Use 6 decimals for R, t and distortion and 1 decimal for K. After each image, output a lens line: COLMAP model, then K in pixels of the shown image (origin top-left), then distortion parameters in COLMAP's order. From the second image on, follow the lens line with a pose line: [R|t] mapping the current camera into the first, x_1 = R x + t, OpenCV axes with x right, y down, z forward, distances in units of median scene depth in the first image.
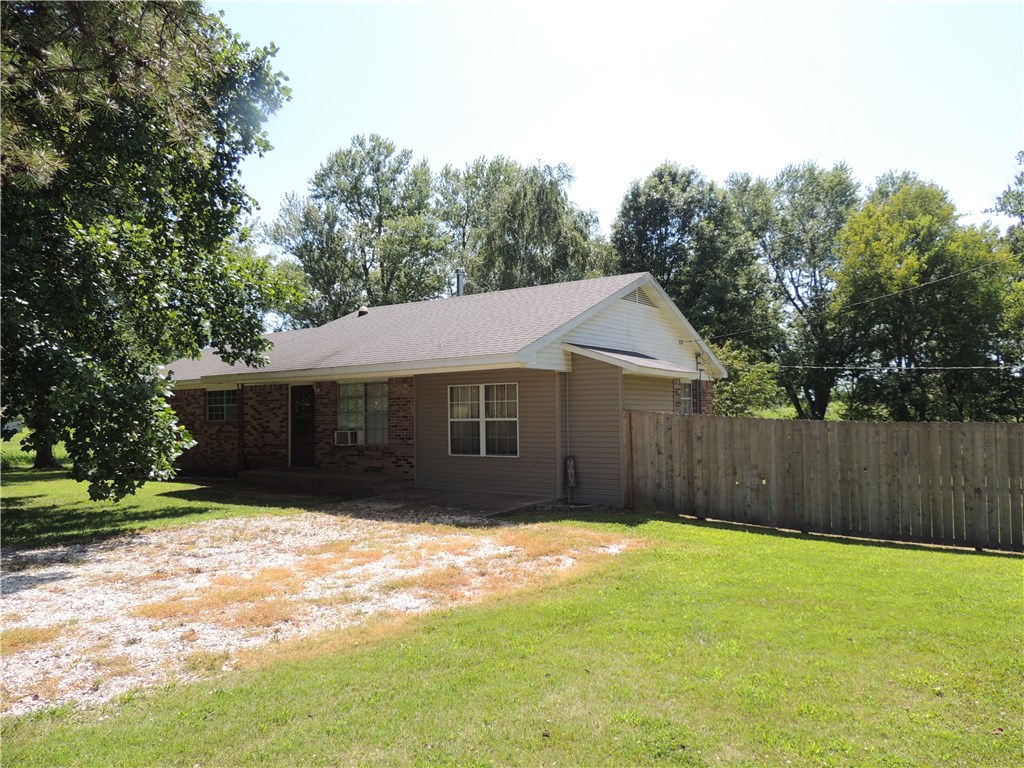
lens RADIAL K [[723.7, 0, 511.3], [0, 723.7, 388.4], [0, 0, 1]] dist [-0.021789, 0.002129]
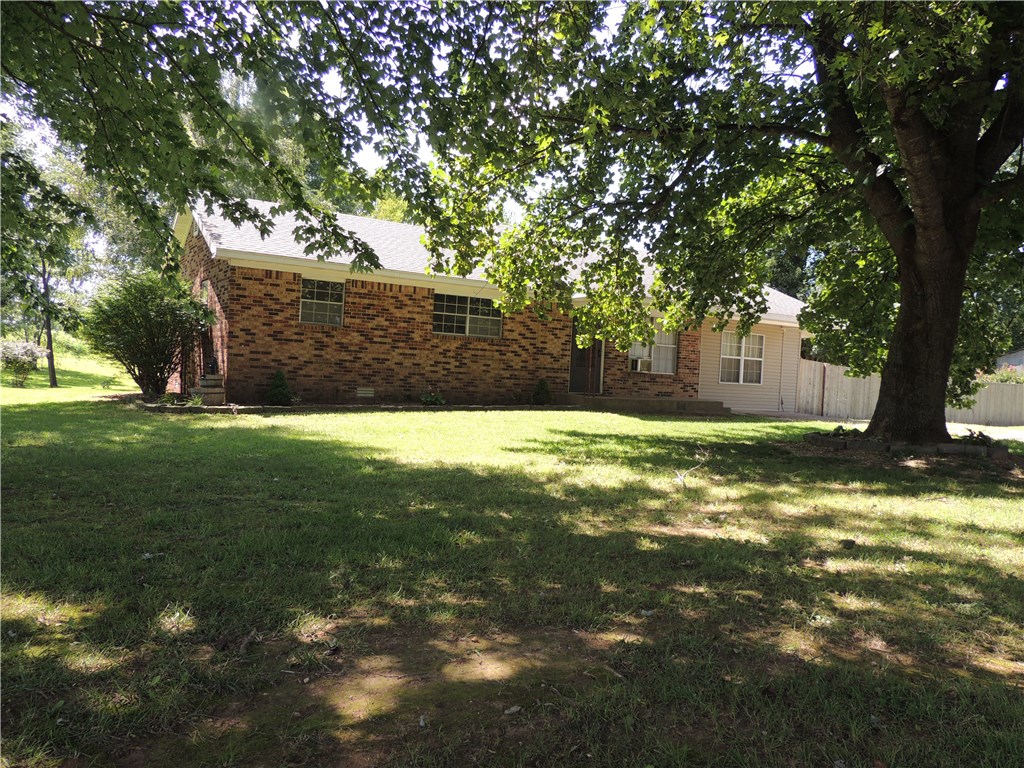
lens RADIAL K [[723.7, 0, 511.3], [0, 723.7, 388.4], [0, 0, 1]] dist [-0.021789, 0.002129]
pose [[0.387558, 0.016029, 0.921706, -1.184015], [-0.085449, 0.996169, 0.018606, 0.089866], [-0.917877, -0.085970, 0.387443, 0.683008]]
